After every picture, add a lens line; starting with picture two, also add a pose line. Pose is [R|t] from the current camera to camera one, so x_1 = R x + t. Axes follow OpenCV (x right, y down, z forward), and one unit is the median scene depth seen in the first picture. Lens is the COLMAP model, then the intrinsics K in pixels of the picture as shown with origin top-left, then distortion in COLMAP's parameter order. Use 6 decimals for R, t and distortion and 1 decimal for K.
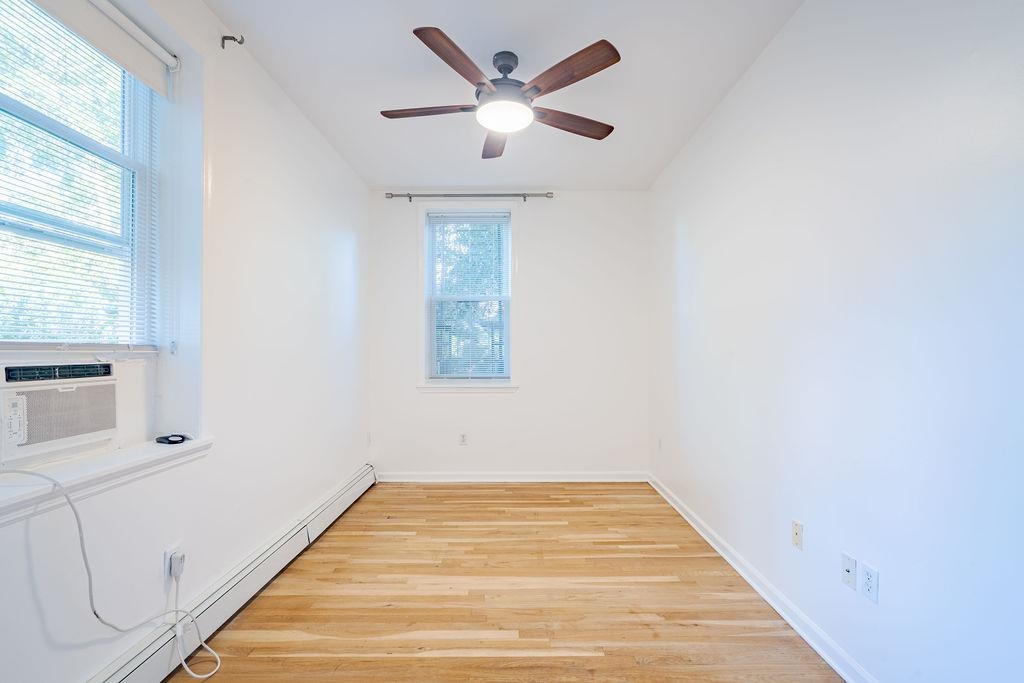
lens RADIAL K [[466.7, 0, 511.6], [0, 466.7, 344.5], [0, 0, 1]] dist [-0.000928, 0.000730]
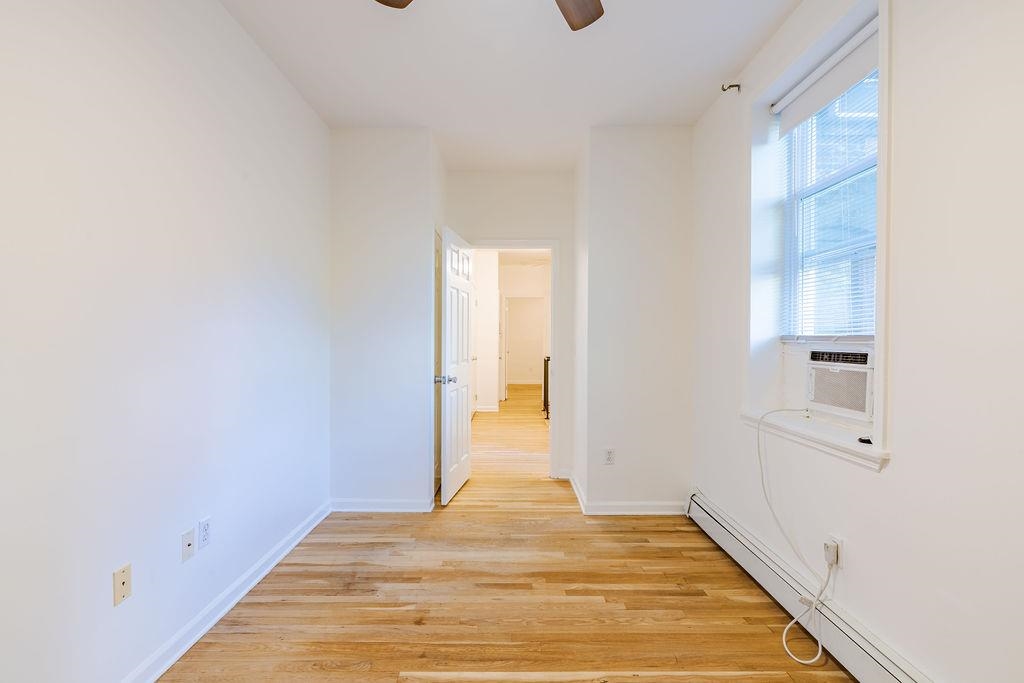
lens RADIAL K [[466.7, 0, 511.6], [0, 466.7, 344.5], [0, 0, 1]] dist [-0.000928, 0.000730]
pose [[-0.999954, -0.001545, -0.009499, -0.011745], [-0.001536, 0.999998, -0.000875, 0.022422], [0.009500, -0.000861, -0.999955, 2.114223]]
